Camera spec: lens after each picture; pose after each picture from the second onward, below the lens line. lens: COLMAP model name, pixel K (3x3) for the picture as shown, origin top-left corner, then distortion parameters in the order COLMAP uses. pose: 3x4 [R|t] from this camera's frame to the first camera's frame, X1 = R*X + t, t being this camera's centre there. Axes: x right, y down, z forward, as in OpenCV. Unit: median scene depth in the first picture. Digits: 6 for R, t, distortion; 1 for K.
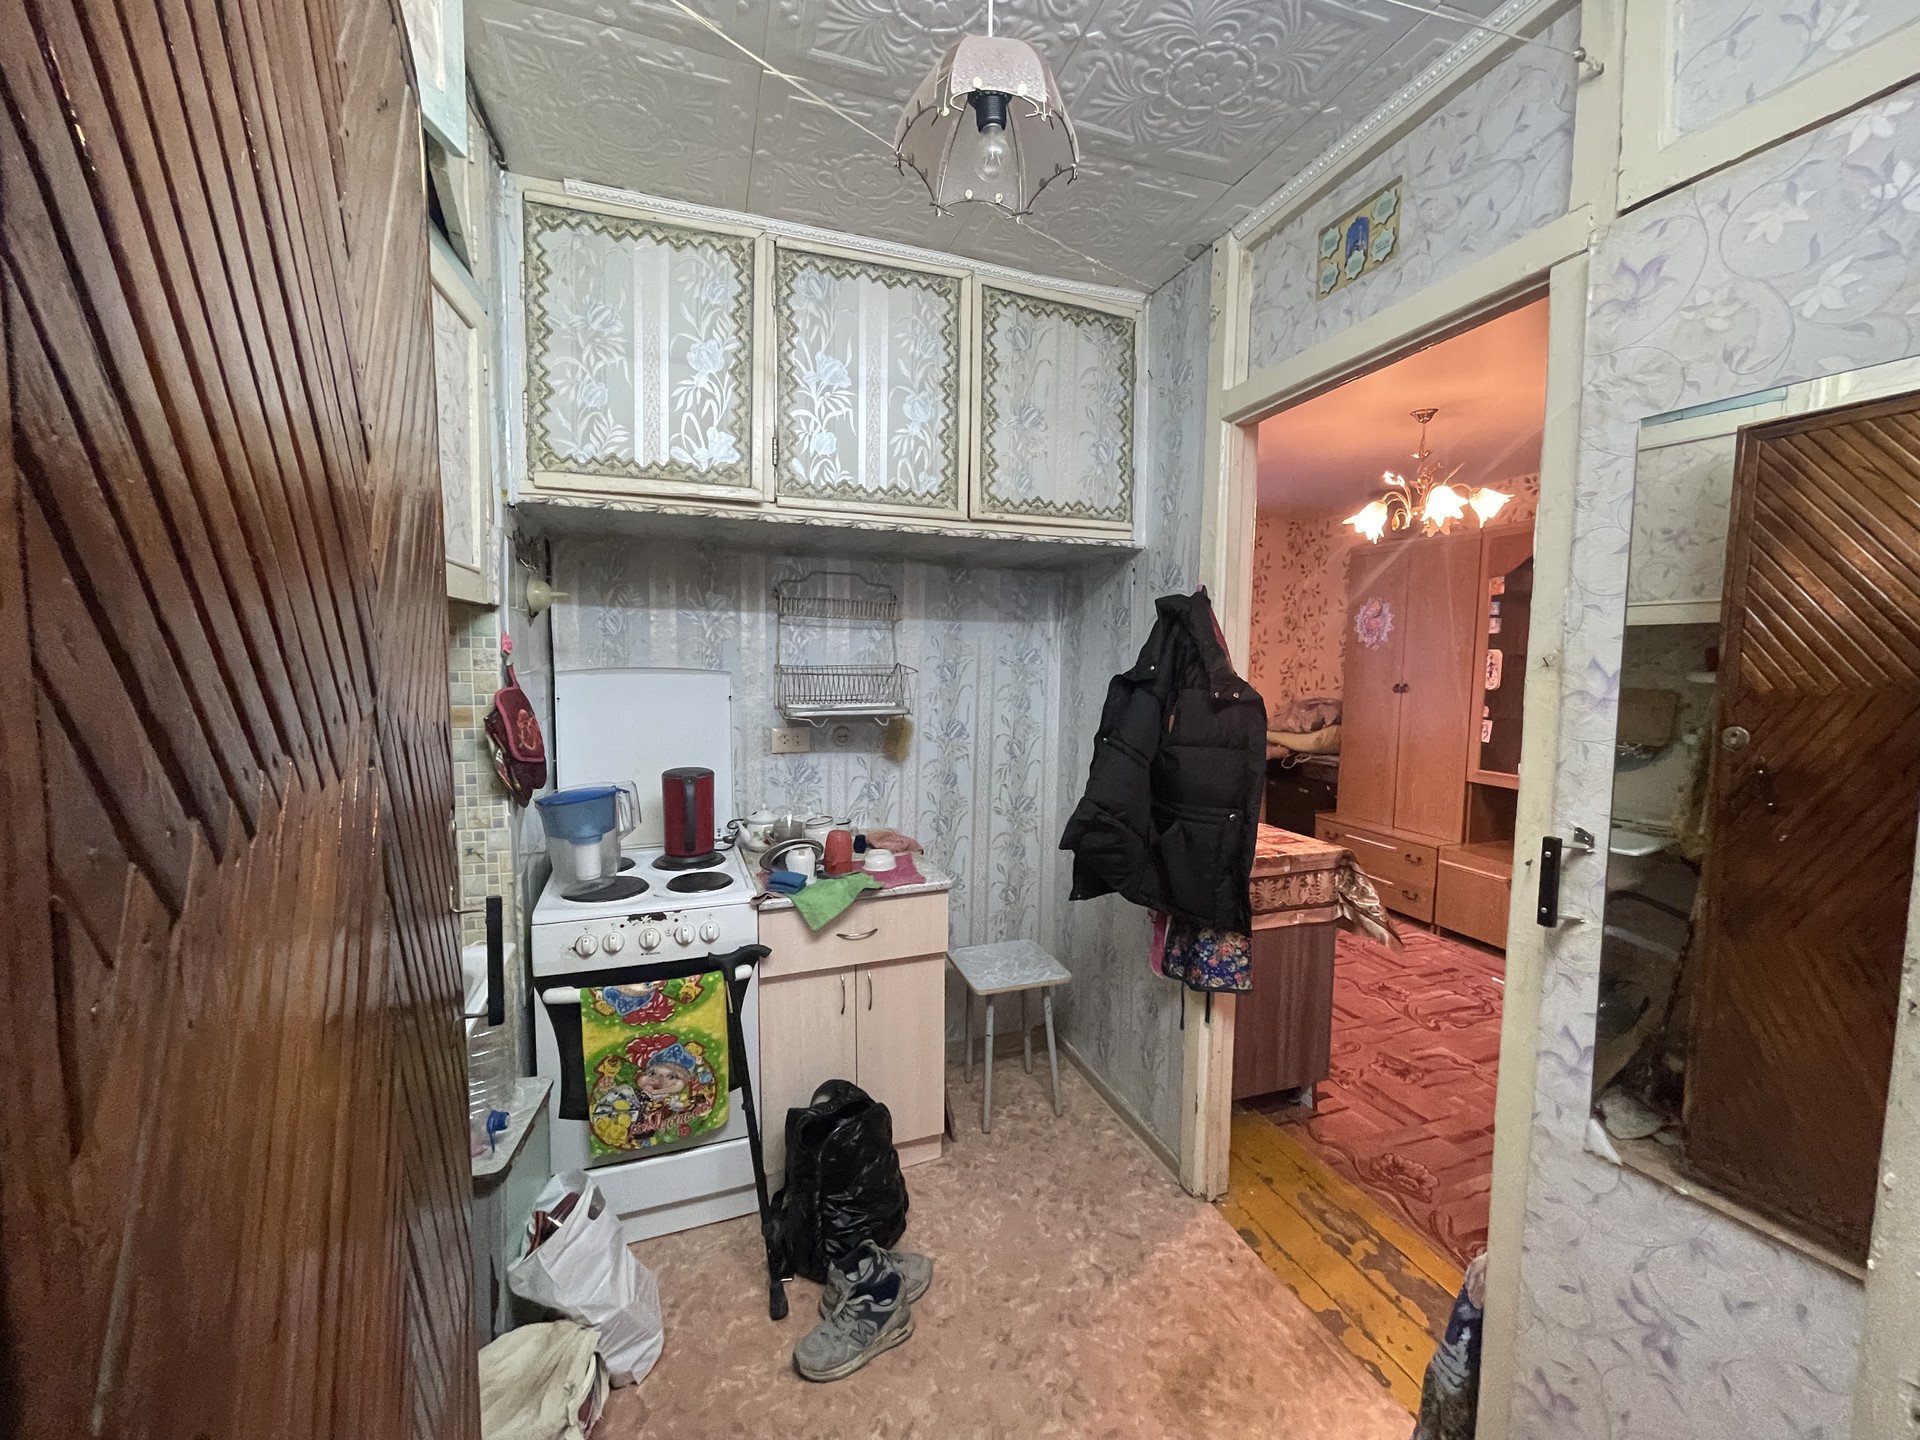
lens RADIAL K [[771.8, 0, 957.2], [0, 771.8, 717.5], [0, 0, 1]] dist [-0.004284, -0.000079]
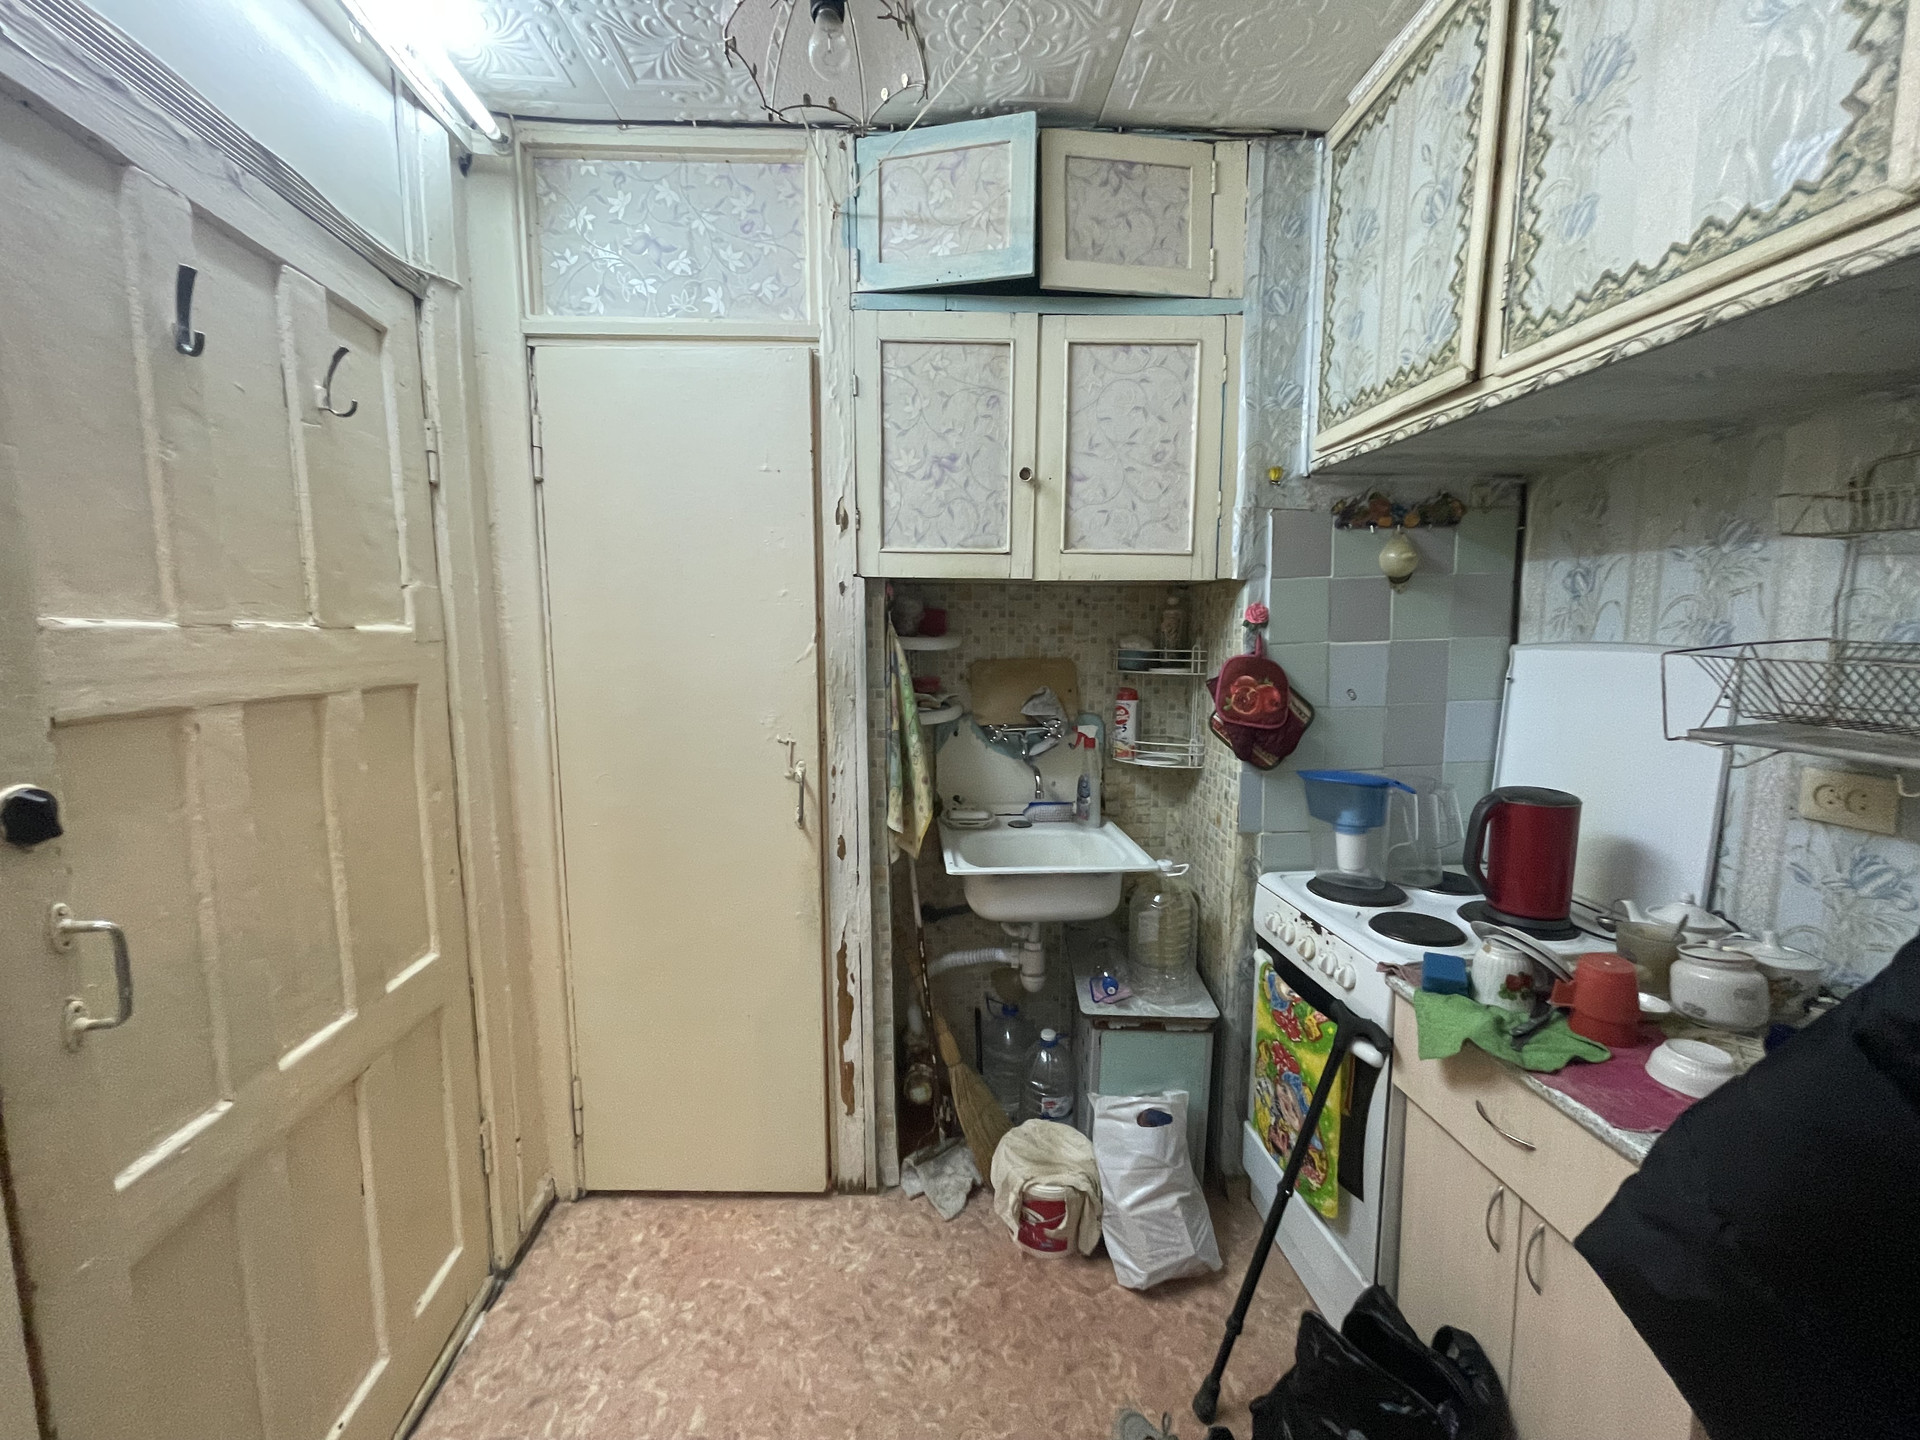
lens RADIAL K [[777.3, 0, 958.1], [0, 777.3, 717.9], [0, 0, 1]] dist [-0.000633, 0.000221]
pose [[-0.269730, 0.104175, -0.957284, 0.490579], [-0.076842, 0.988632, 0.129238, -0.051295], [0.959865, 0.108420, -0.258659, 0.758691]]
